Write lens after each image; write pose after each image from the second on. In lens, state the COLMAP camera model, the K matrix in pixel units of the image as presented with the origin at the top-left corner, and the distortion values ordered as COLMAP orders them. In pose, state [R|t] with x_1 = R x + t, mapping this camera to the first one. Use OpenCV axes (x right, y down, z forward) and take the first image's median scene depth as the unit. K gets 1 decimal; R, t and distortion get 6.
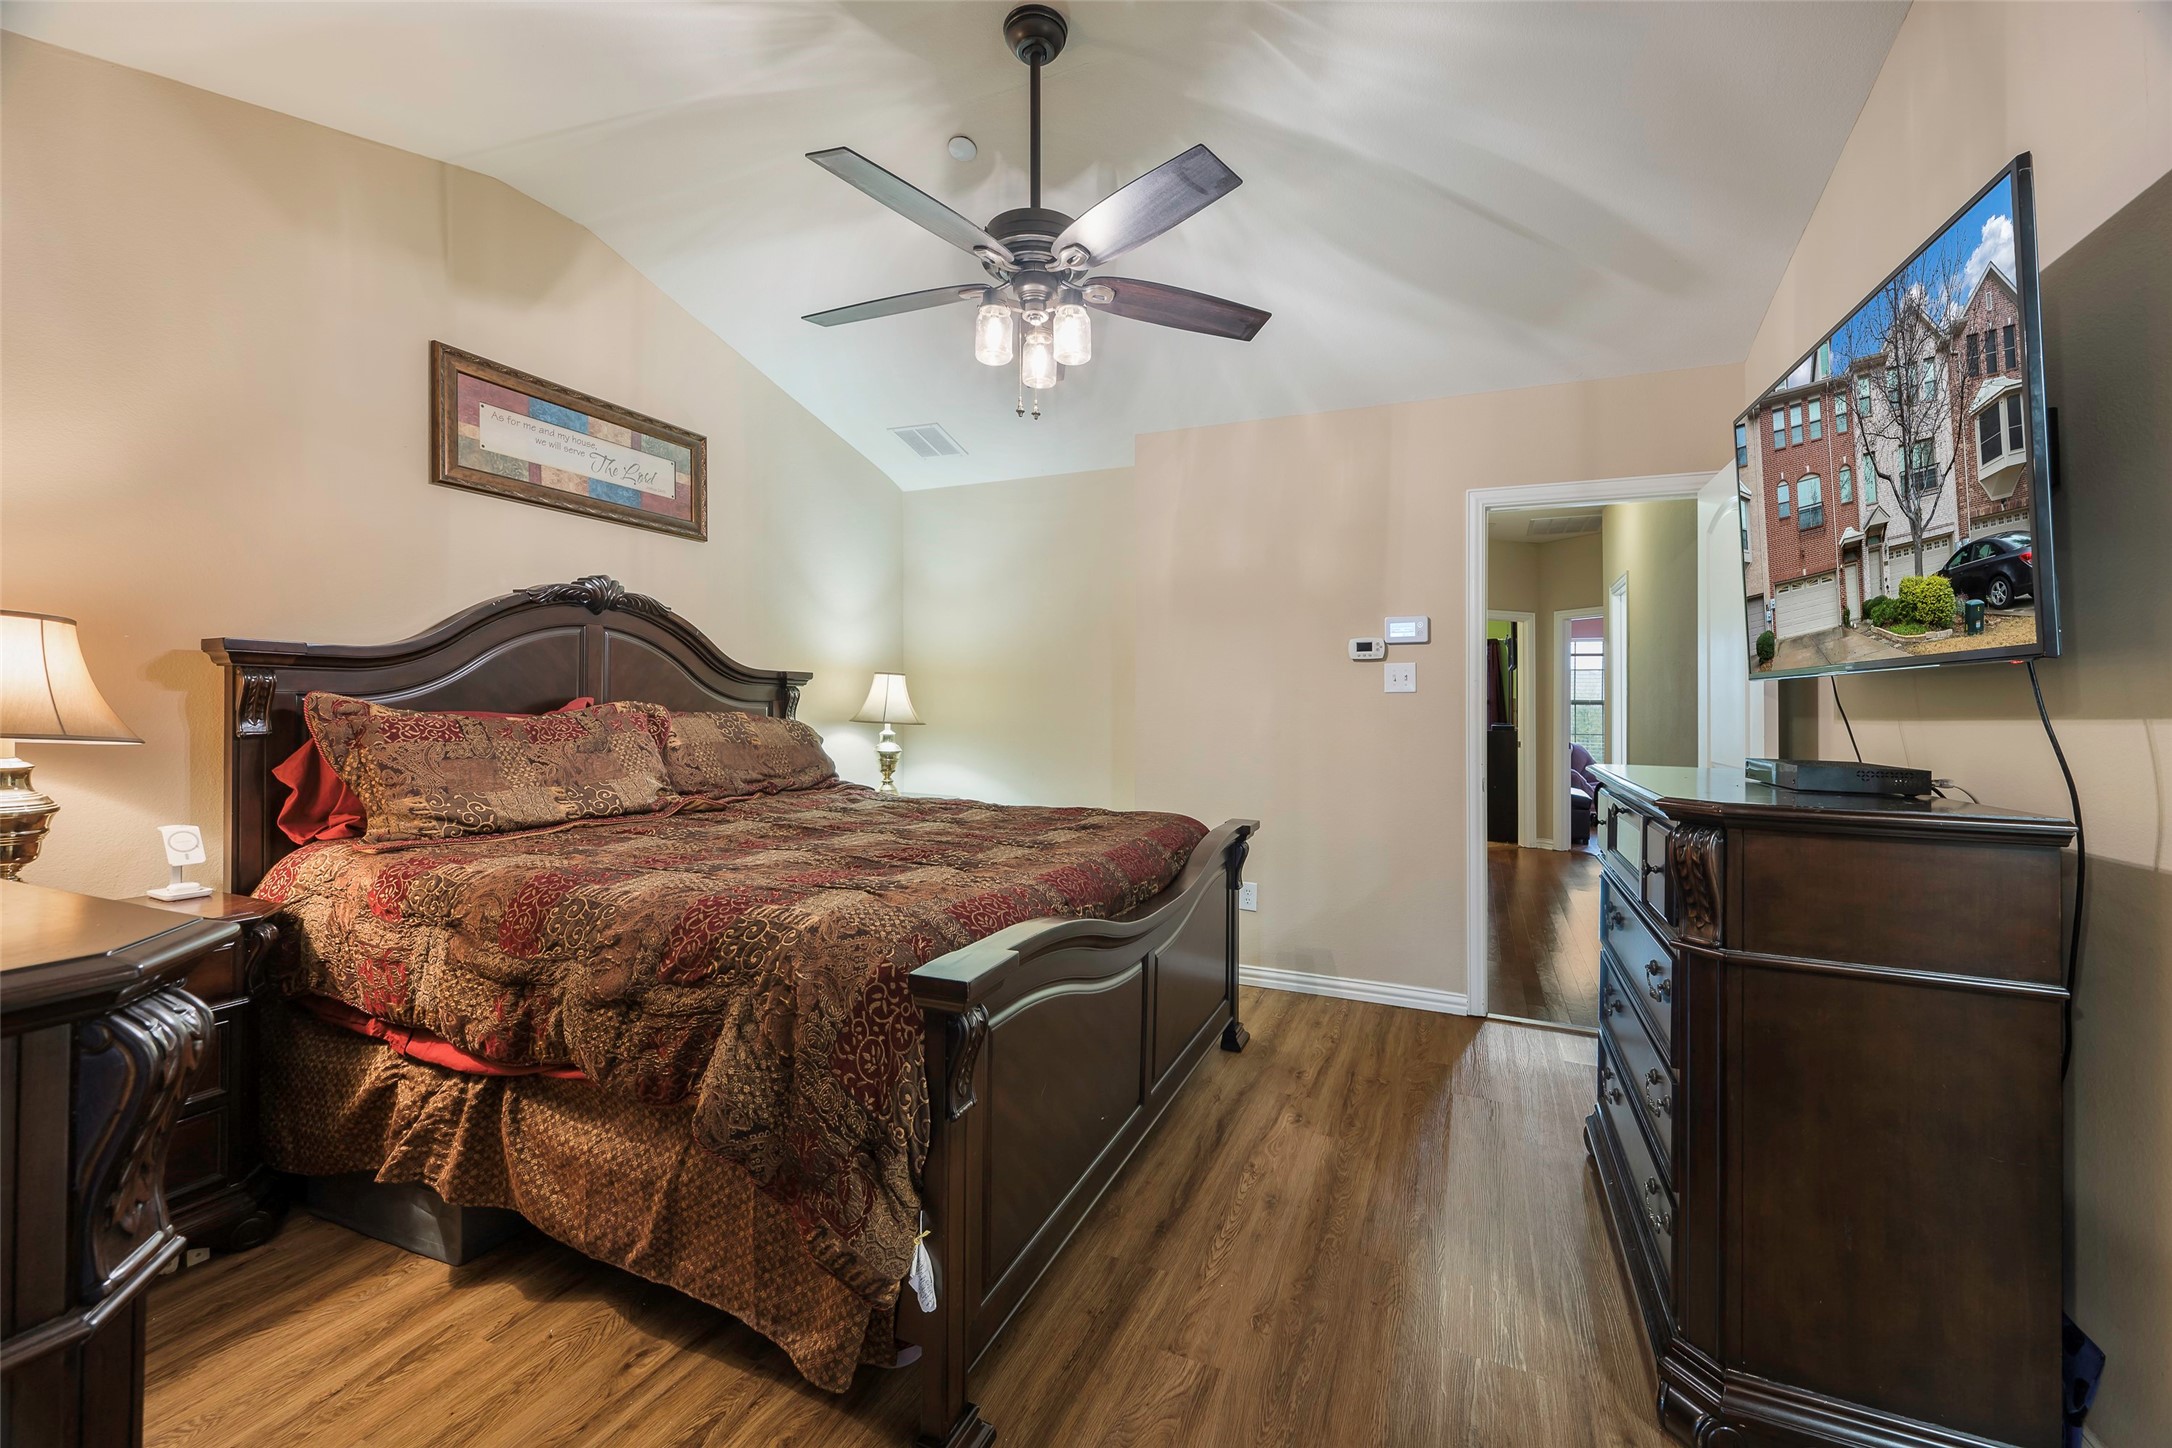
lens RADIAL K [[851.4, 0, 1098.1], [0, 851.4, 708.0], [0, 0, 1]] dist [-0.001067, 0.000542]
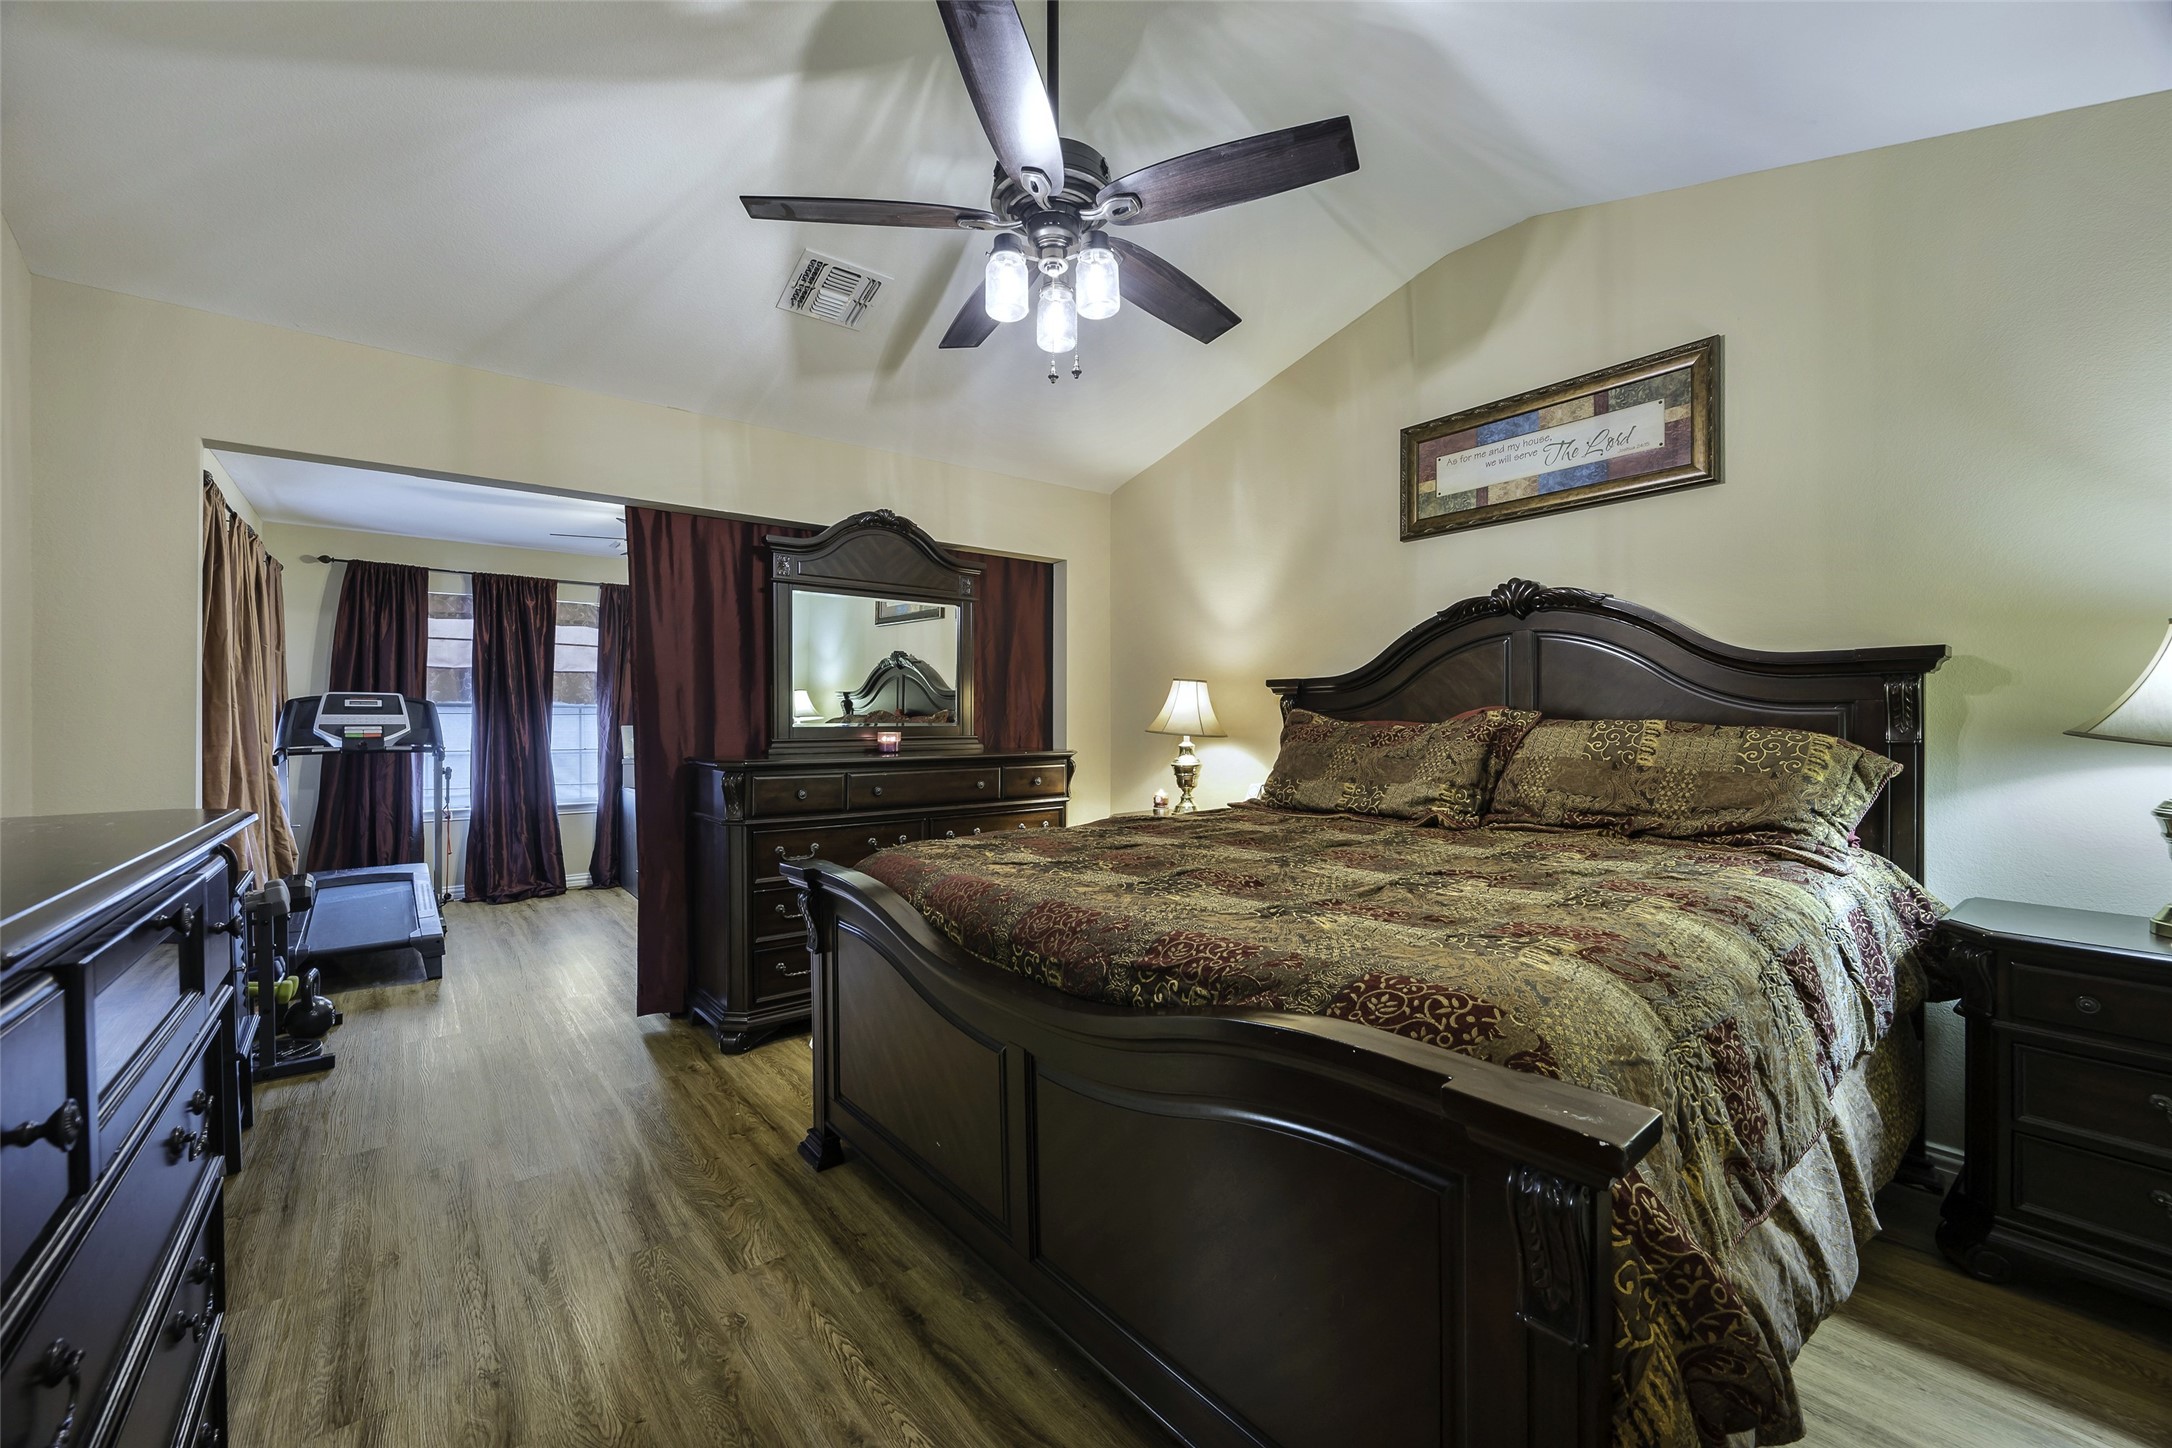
lens RADIAL K [[851.4, 0, 1100.5], [0, 851.4, 729.3], [0, 0, 1]] dist [-0.001067, 0.000542]
pose [[-0.446487, 0.015452, -0.894657, 0.556004], [0.007431, 0.999880, 0.013560, -0.002562], [0.894759, -0.000594, -0.446548, 1.140123]]
